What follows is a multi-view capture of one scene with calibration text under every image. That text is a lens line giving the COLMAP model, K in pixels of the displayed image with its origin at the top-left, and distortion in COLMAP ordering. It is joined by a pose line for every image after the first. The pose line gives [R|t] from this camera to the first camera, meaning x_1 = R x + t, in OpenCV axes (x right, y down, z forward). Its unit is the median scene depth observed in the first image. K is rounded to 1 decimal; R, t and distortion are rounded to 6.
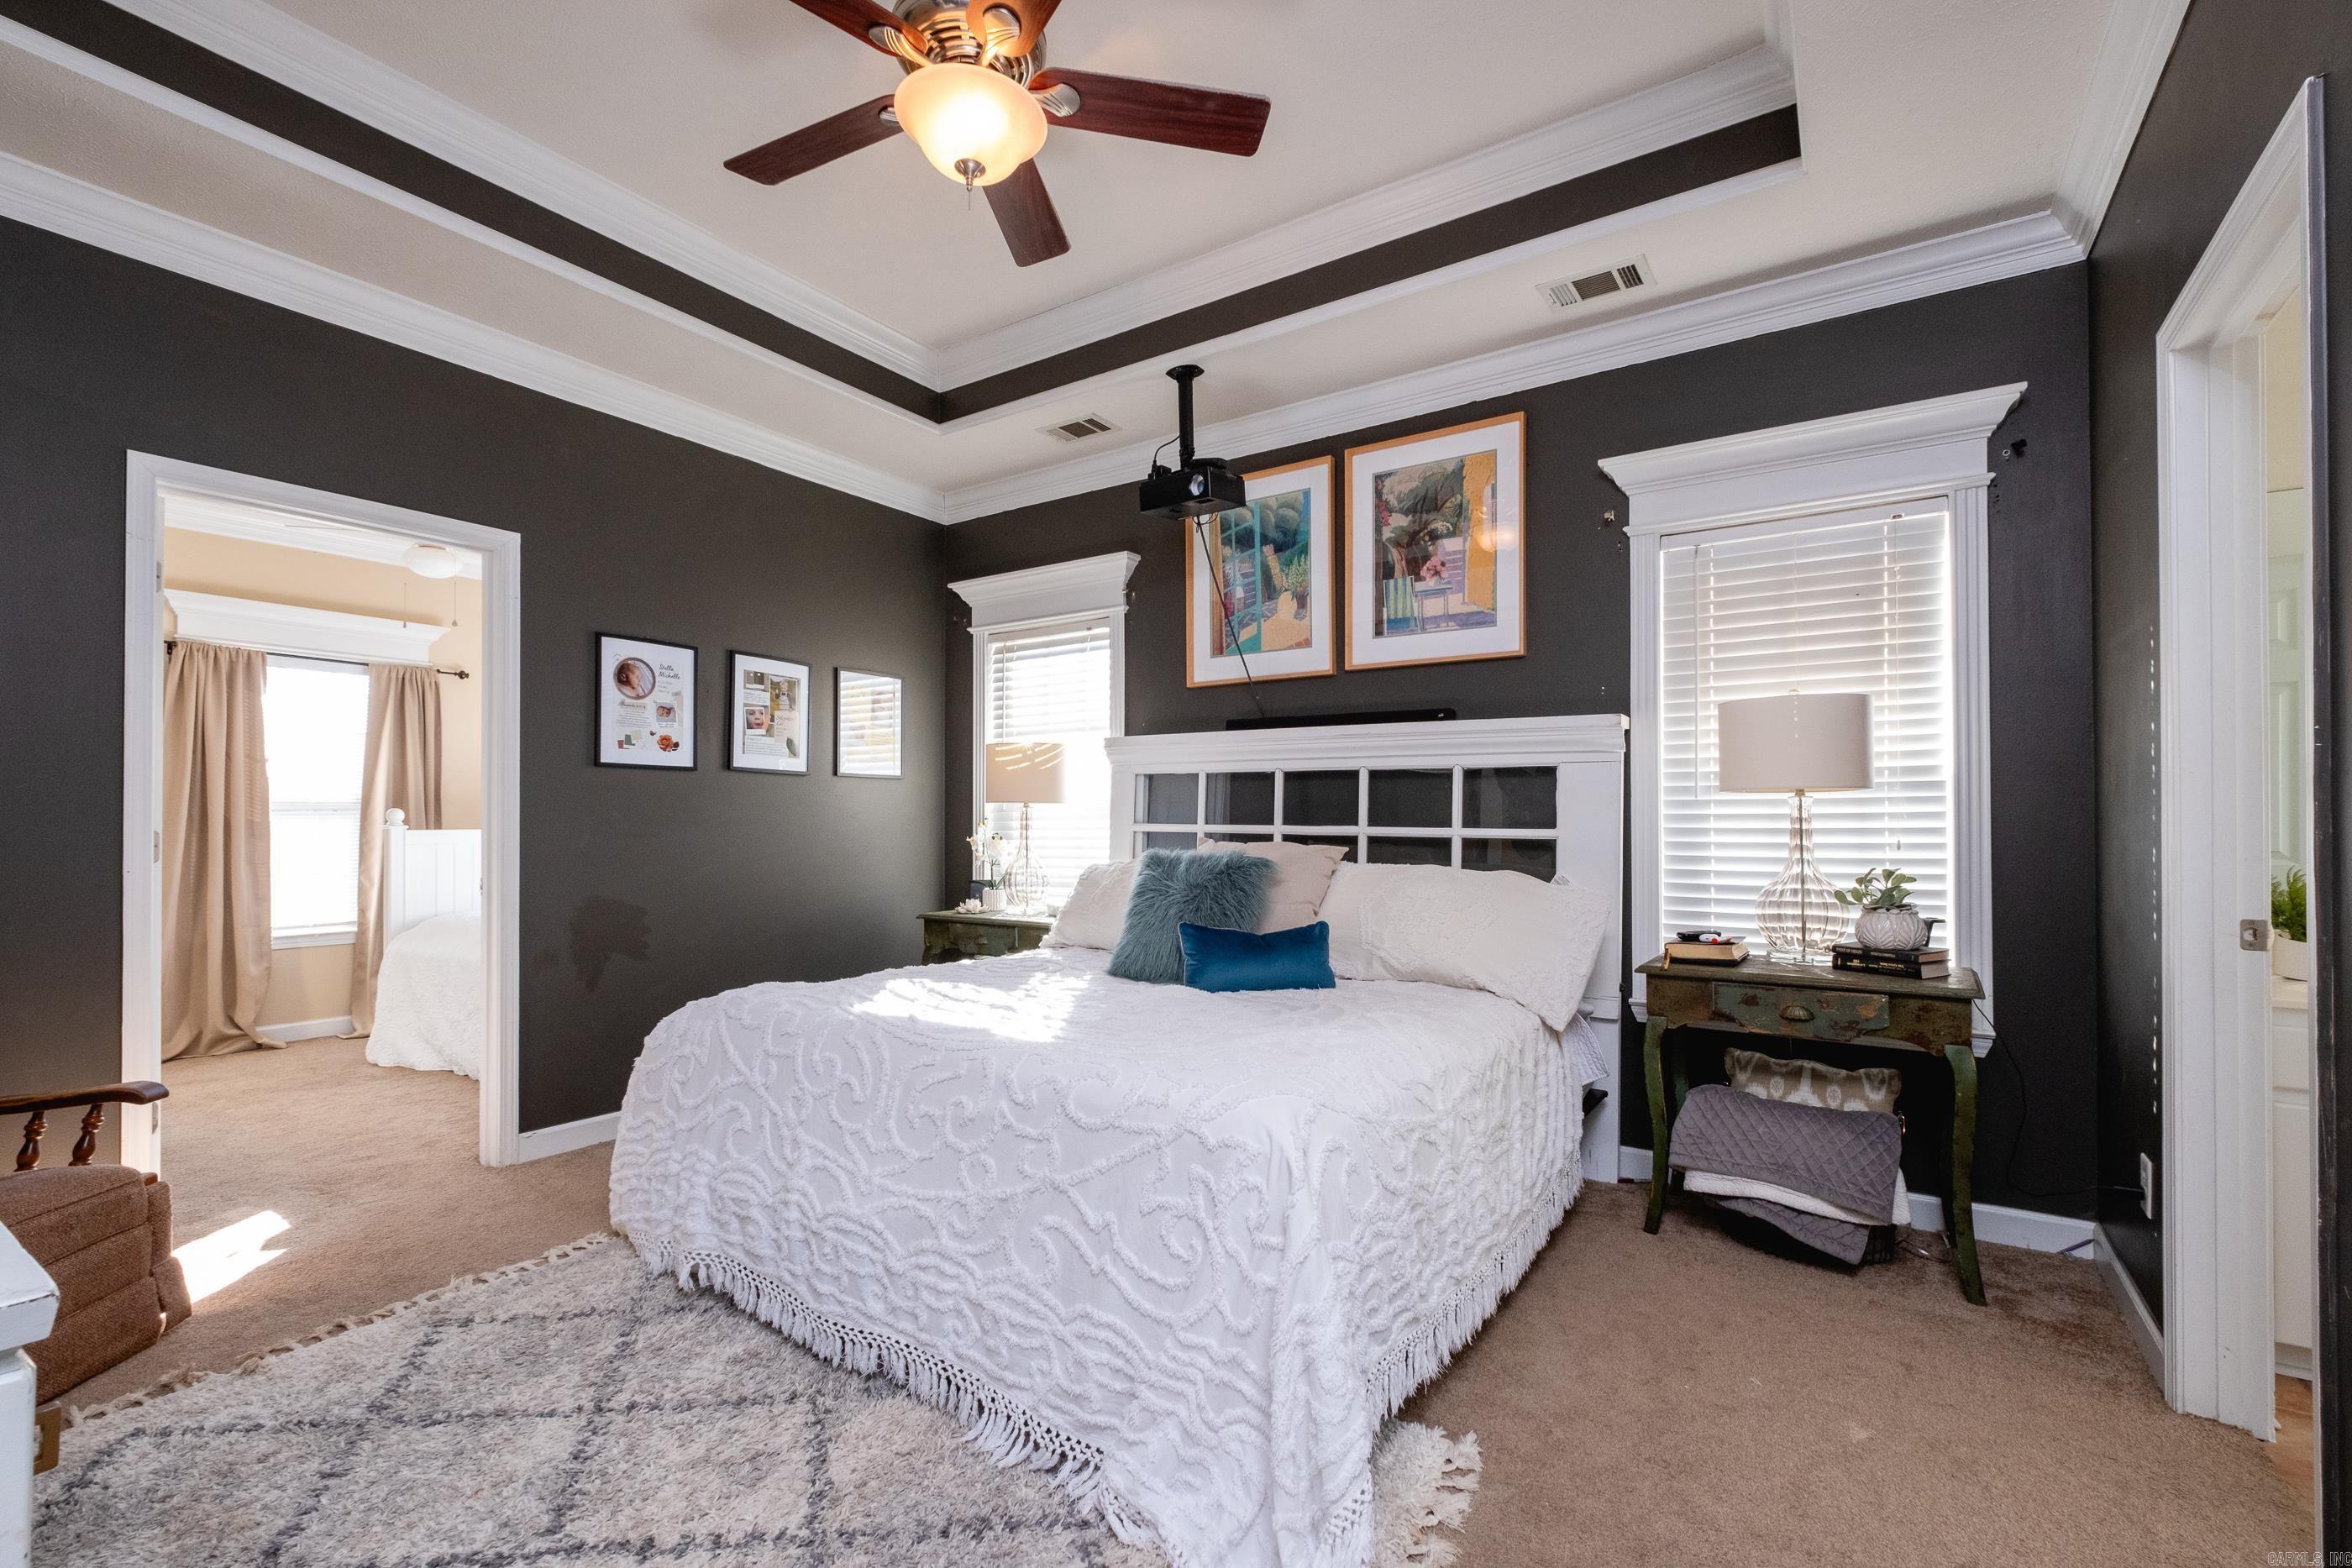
lens RADIAL K [[1016.0, 0, 1176.9], [0, 1016.0, 804.6], [0, 0, 1]] dist [0.001670, -0.000081]
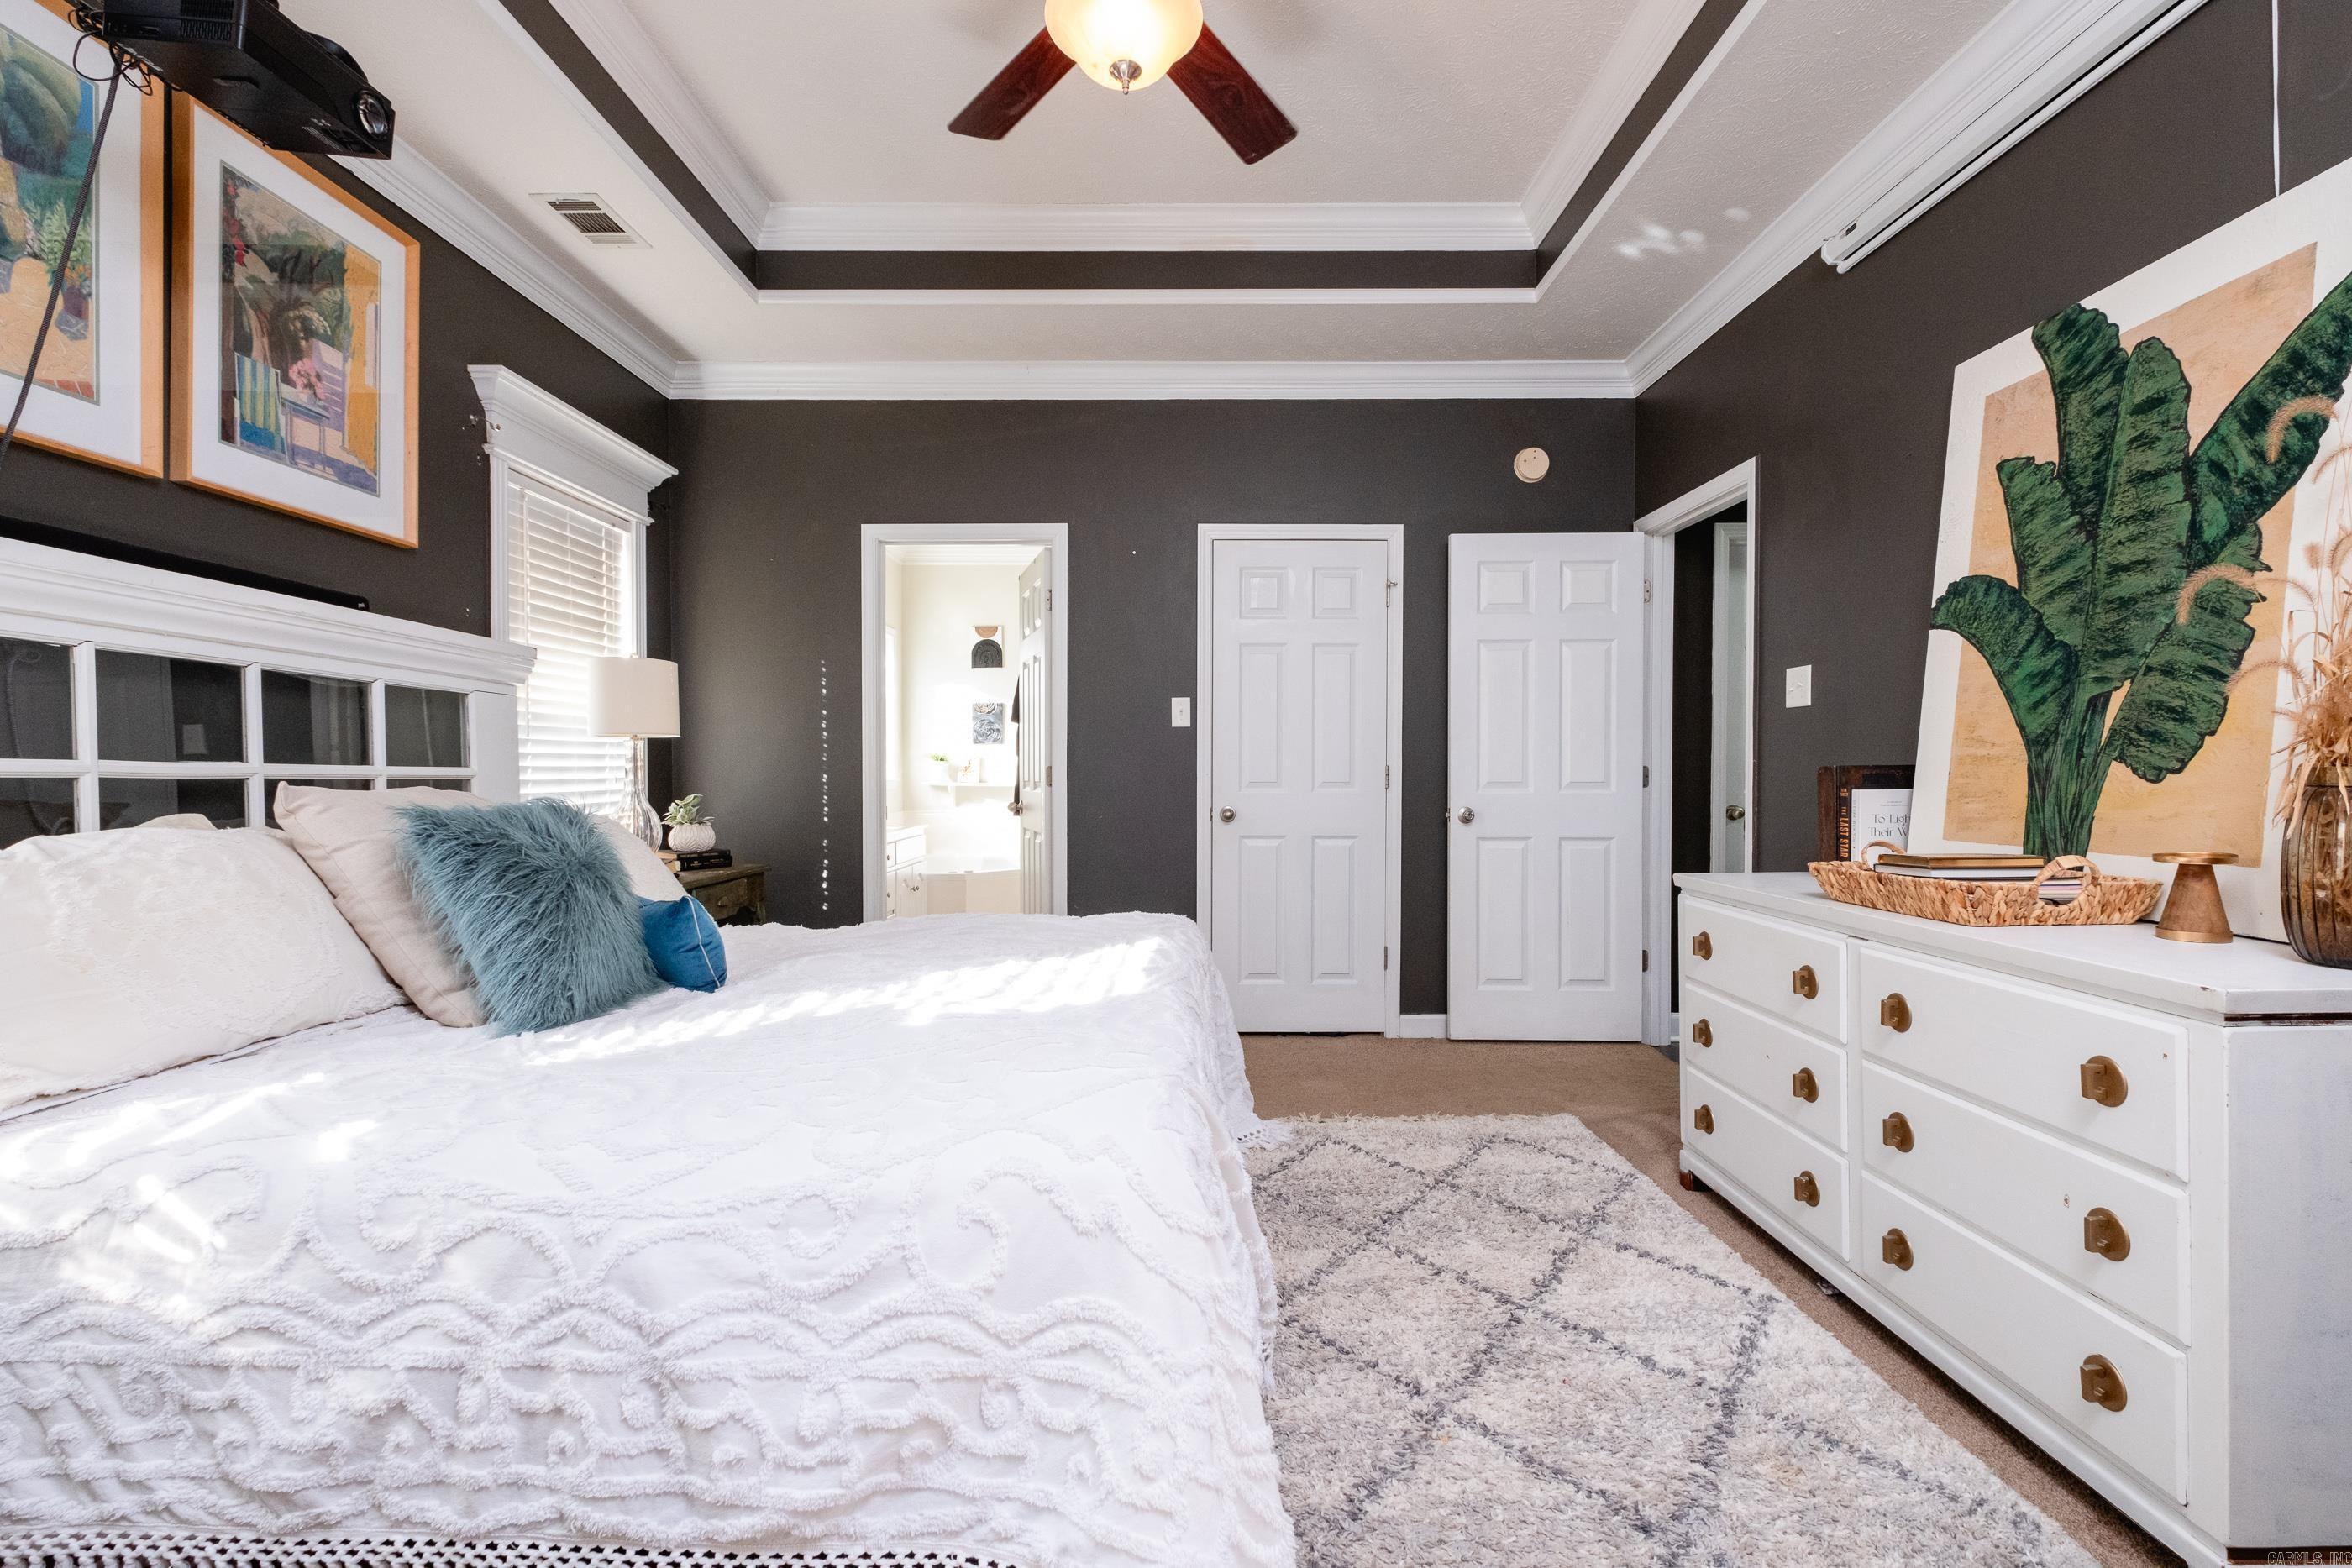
lens RADIAL K [[1037.3, 0, 1178.7], [0, 1037.3, 773.1], [0, 0, 1]] dist [0.013063, -0.006069]
pose [[-0.553466, -0.001348, 0.832871, -0.622691], [-0.009148, 0.999948, -0.004461, 0.025063], [-0.832822, -0.010088, -0.553449, 0.883807]]
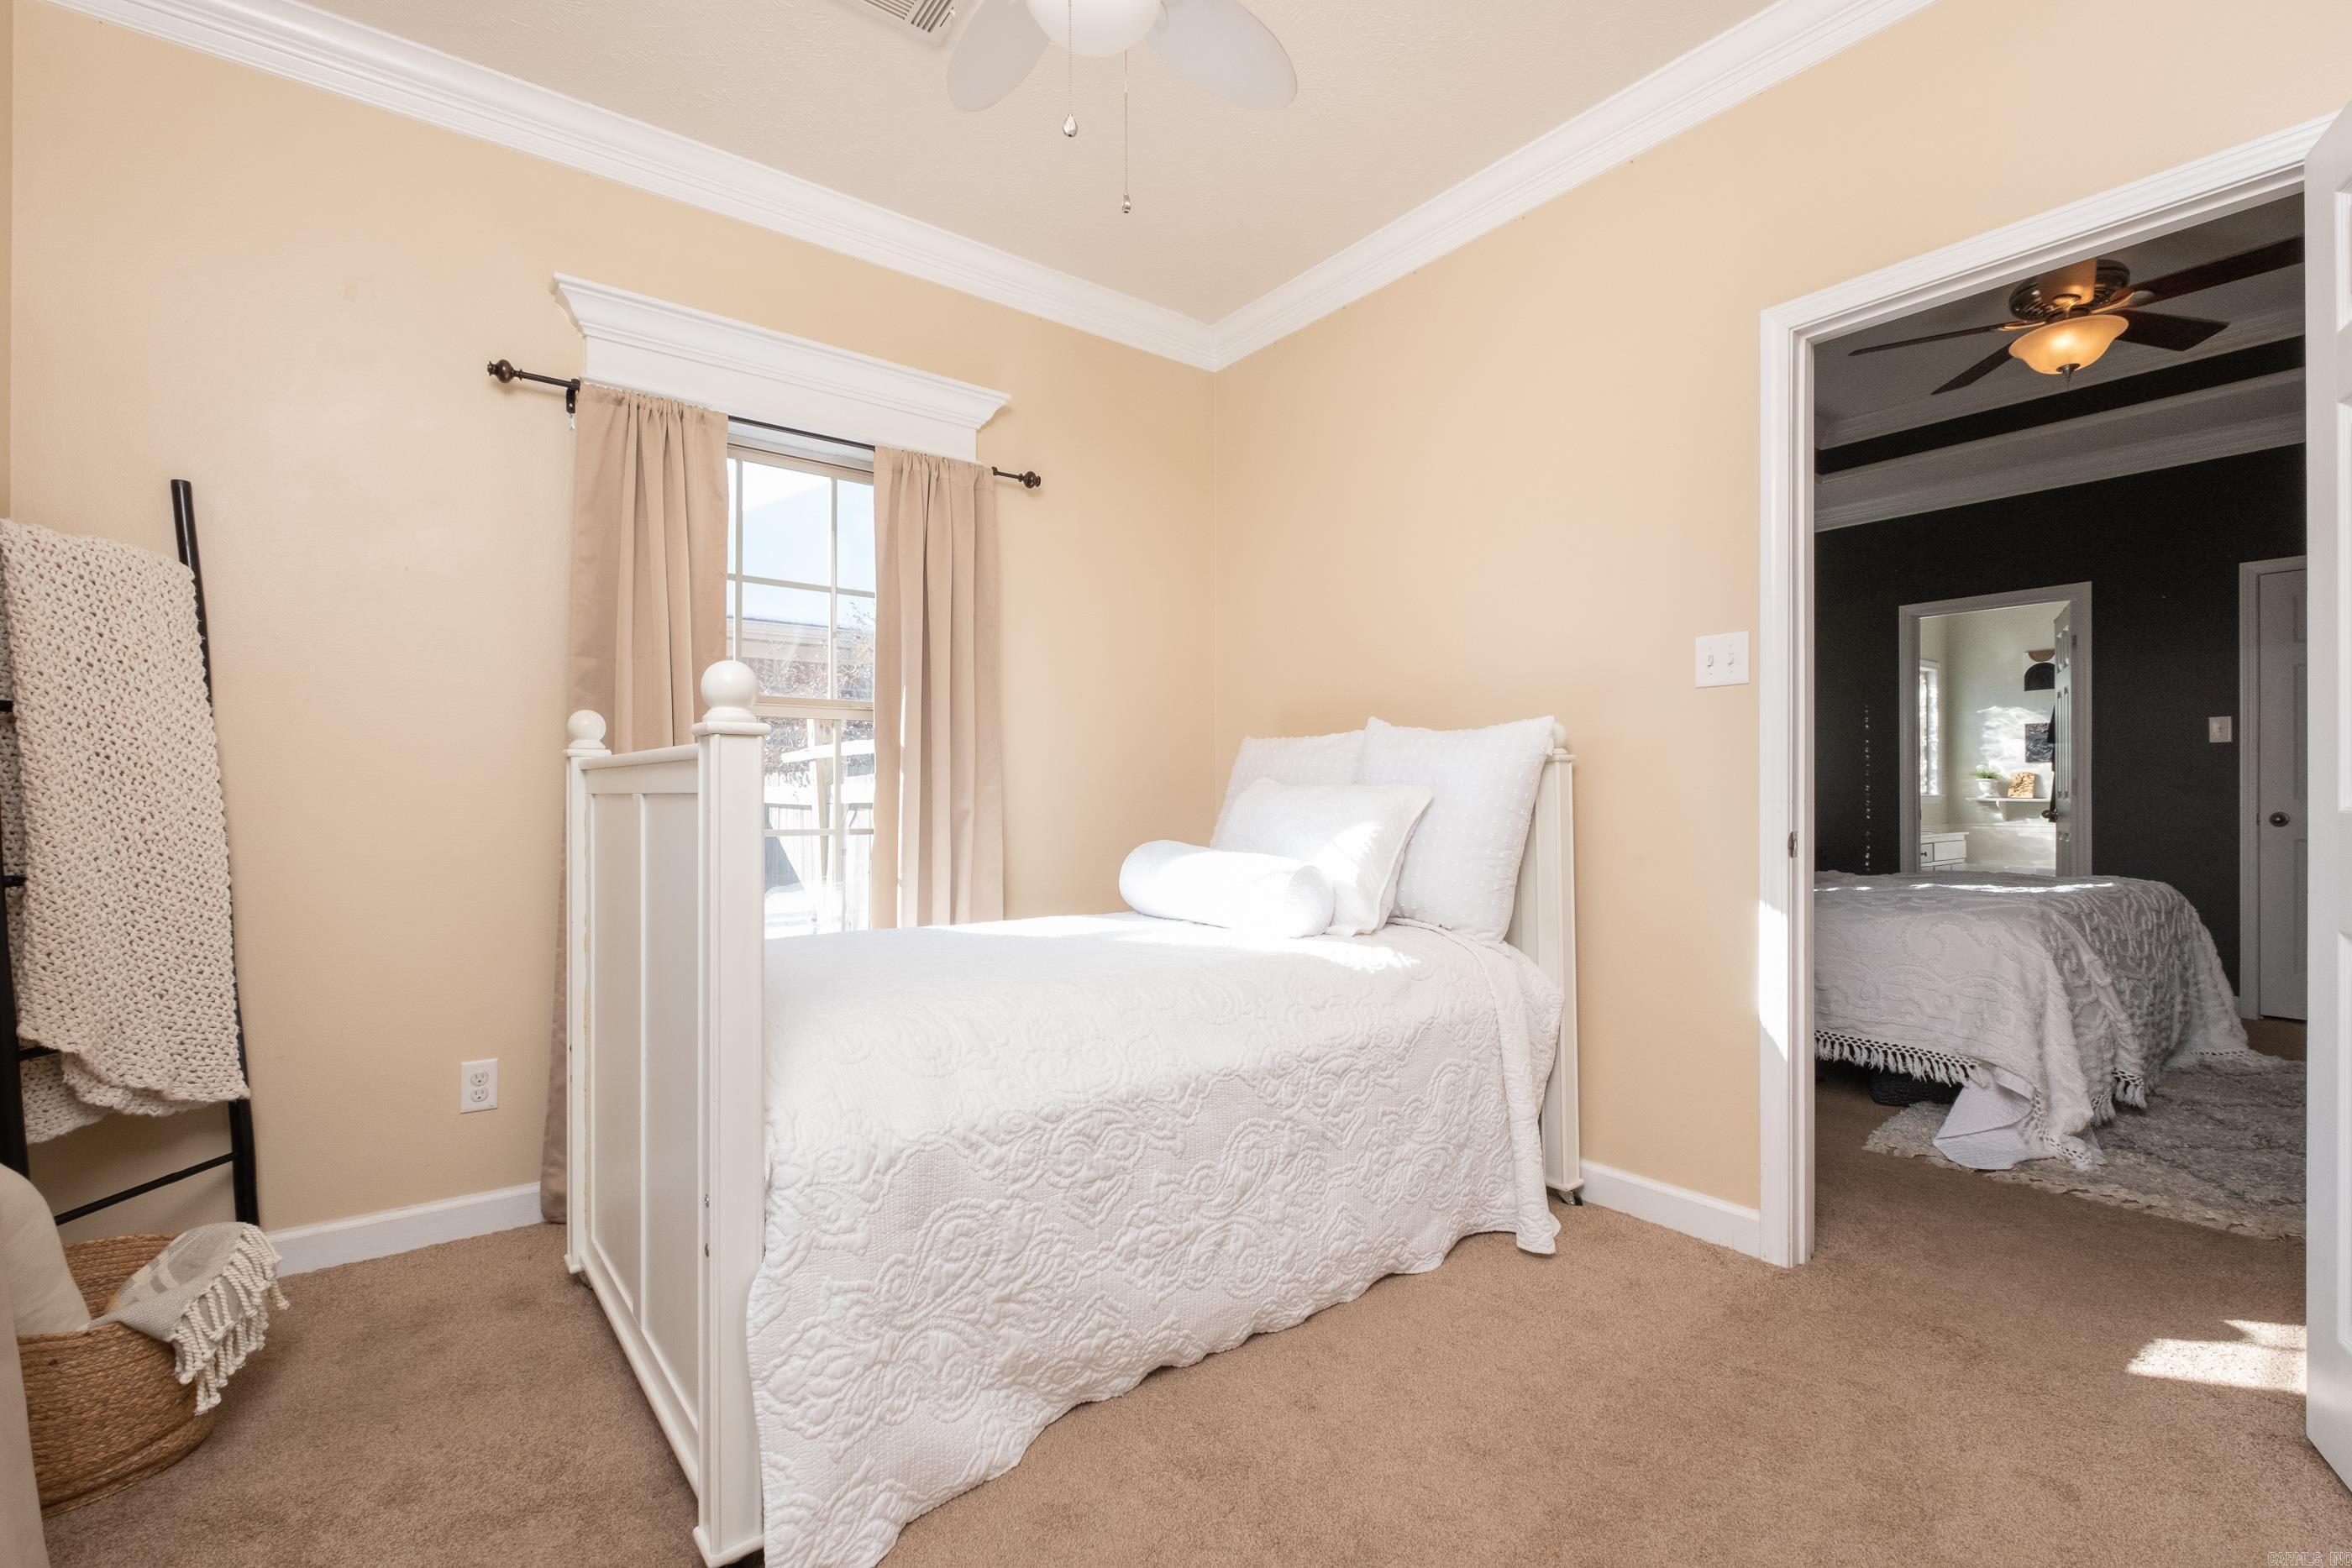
lens RADIAL K [[1041.9, 0, 1195.1], [0, 1041.9, 793.3], [0, 0, 1]] dist [0.003927, -0.000889]
pose [[0.308665, 0.004658, 0.951159, -1.328965], [-0.008606, 0.999961, -0.002105, 0.047401], [-0.951132, -0.007536, 0.308693, 1.074944]]
